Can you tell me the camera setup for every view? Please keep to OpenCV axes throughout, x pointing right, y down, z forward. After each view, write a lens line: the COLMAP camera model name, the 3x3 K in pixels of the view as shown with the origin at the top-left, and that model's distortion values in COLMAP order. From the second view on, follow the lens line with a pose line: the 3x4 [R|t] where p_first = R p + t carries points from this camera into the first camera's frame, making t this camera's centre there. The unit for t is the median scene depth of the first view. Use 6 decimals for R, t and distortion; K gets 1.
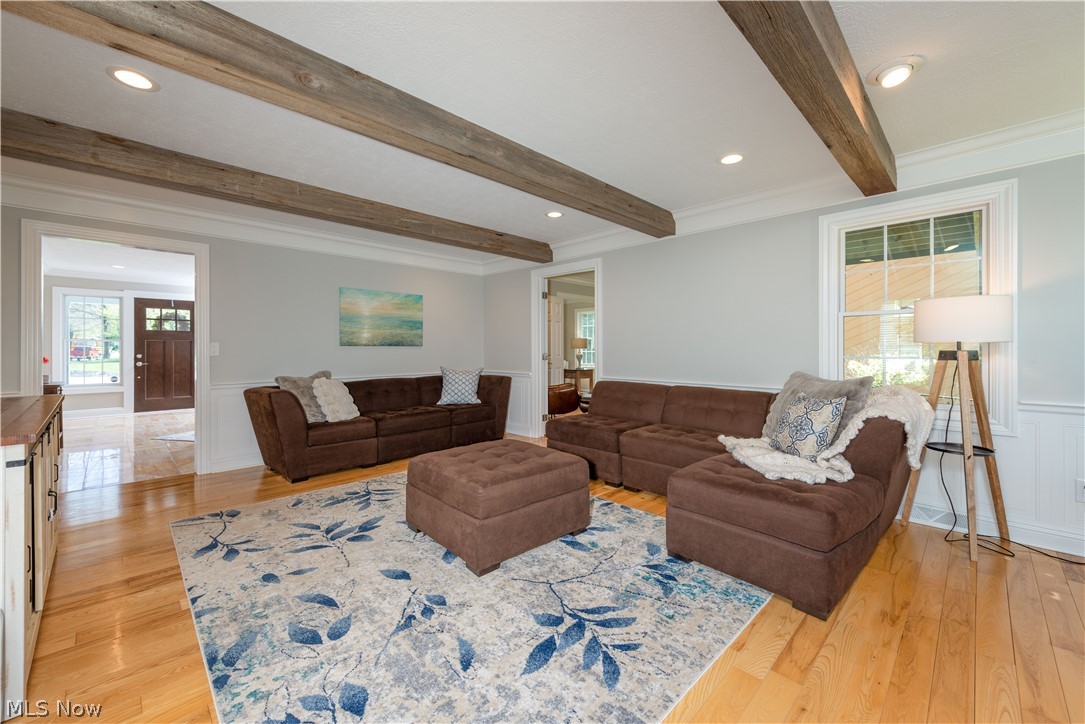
lens RADIAL K [[428.5, 0, 543.8], [0, 428.5, 355.4], [0, 0, 1]] dist [0.003907, -0.000286]
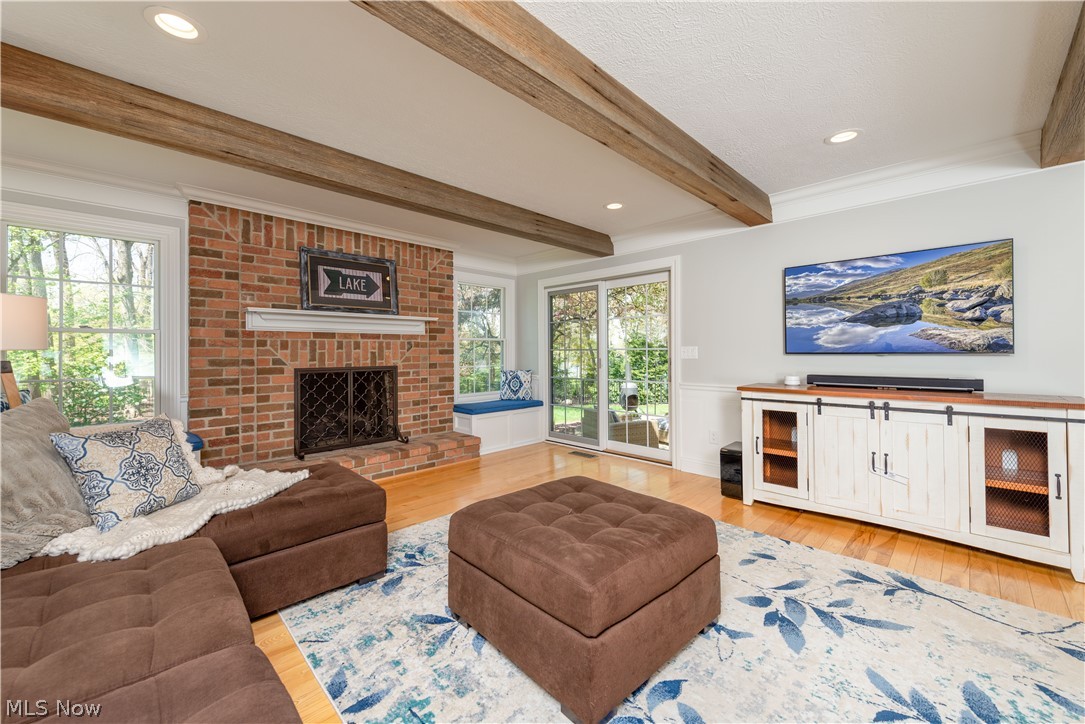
lens RADIAL K [[428.5, 0, 542.1], [0, 428.5, 352.5], [0, 0, 1]] dist [0.003907, -0.000286]
pose [[-0.999964, 0.007441, -0.004179, -0.048764], [0.007358, 0.999784, 0.019441, -0.033162], [0.004322, 0.019410, -0.999802, 1.802254]]
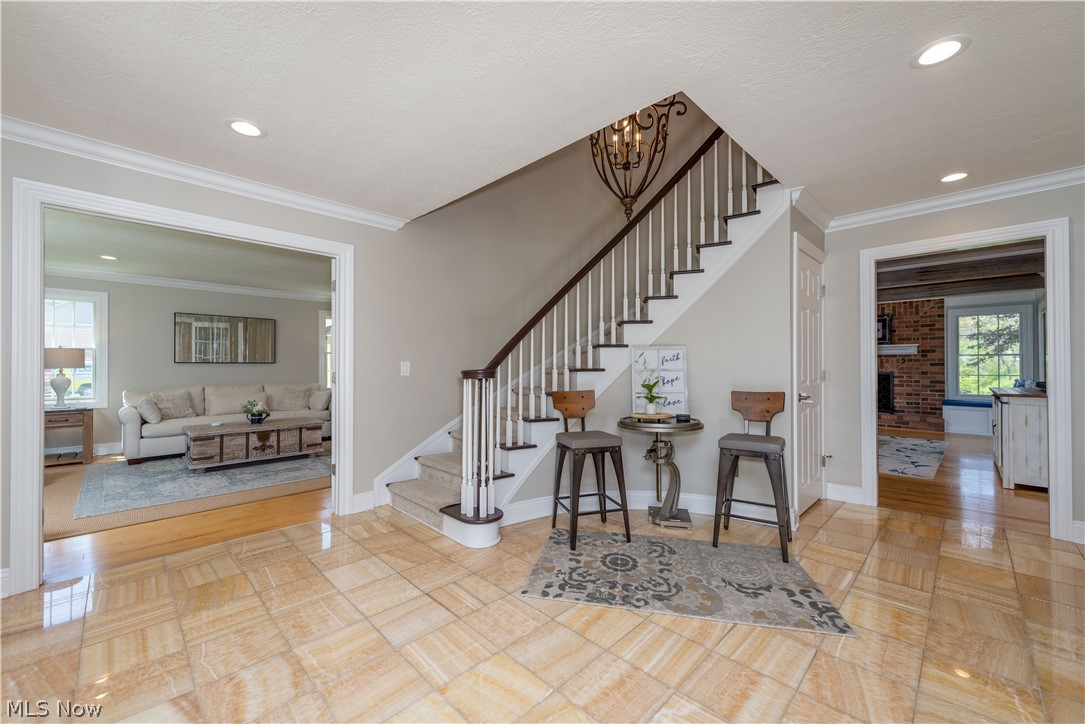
lens RADIAL K [[428.5, 0, 544.8], [0, 428.5, 362.9], [0, 0, 1]] dist [0.003907, -0.000286]
pose [[-0.010757, 0.006018, 0.999924, -2.706567], [0.018773, 0.999807, -0.005815, -0.047023], [-0.999766, 0.018709, -0.010868, 2.679888]]
